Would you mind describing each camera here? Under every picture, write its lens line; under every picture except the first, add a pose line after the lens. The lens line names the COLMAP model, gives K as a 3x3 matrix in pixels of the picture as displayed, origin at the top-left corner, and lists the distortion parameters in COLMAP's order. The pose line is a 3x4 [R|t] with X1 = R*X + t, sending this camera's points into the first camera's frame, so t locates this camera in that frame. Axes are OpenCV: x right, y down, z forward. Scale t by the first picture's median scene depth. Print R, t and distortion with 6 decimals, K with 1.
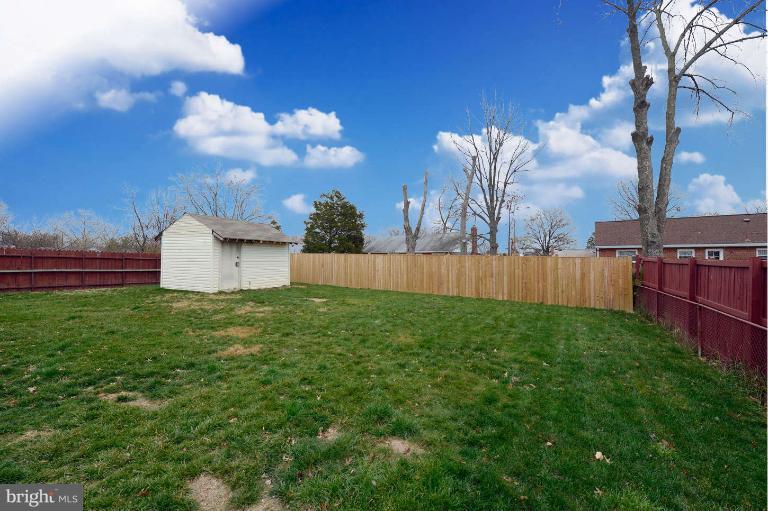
lens RADIAL K [[327.2, 0, 384.0], [0, 327.2, 255.5], [0, 0, 1]] dist [0.000742, 0.000168]
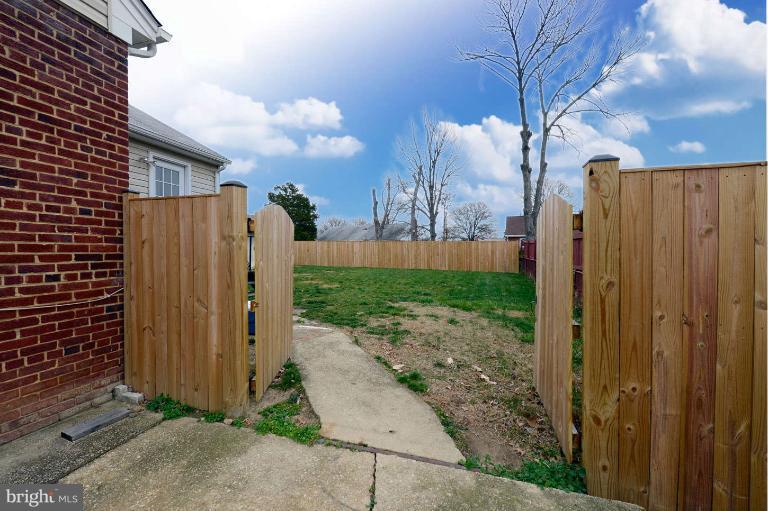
lens RADIAL K [[327.2, 0, 384.0], [0, 327.2, 255.5], [0, 0, 1]] dist [0.000742, 0.000168]
pose [[0.980486, -0.012098, 0.196217, -0.098948], [0.005840, 0.999457, 0.032441, 0.007683], [-0.196503, -0.030662, 0.980024, -0.201623]]
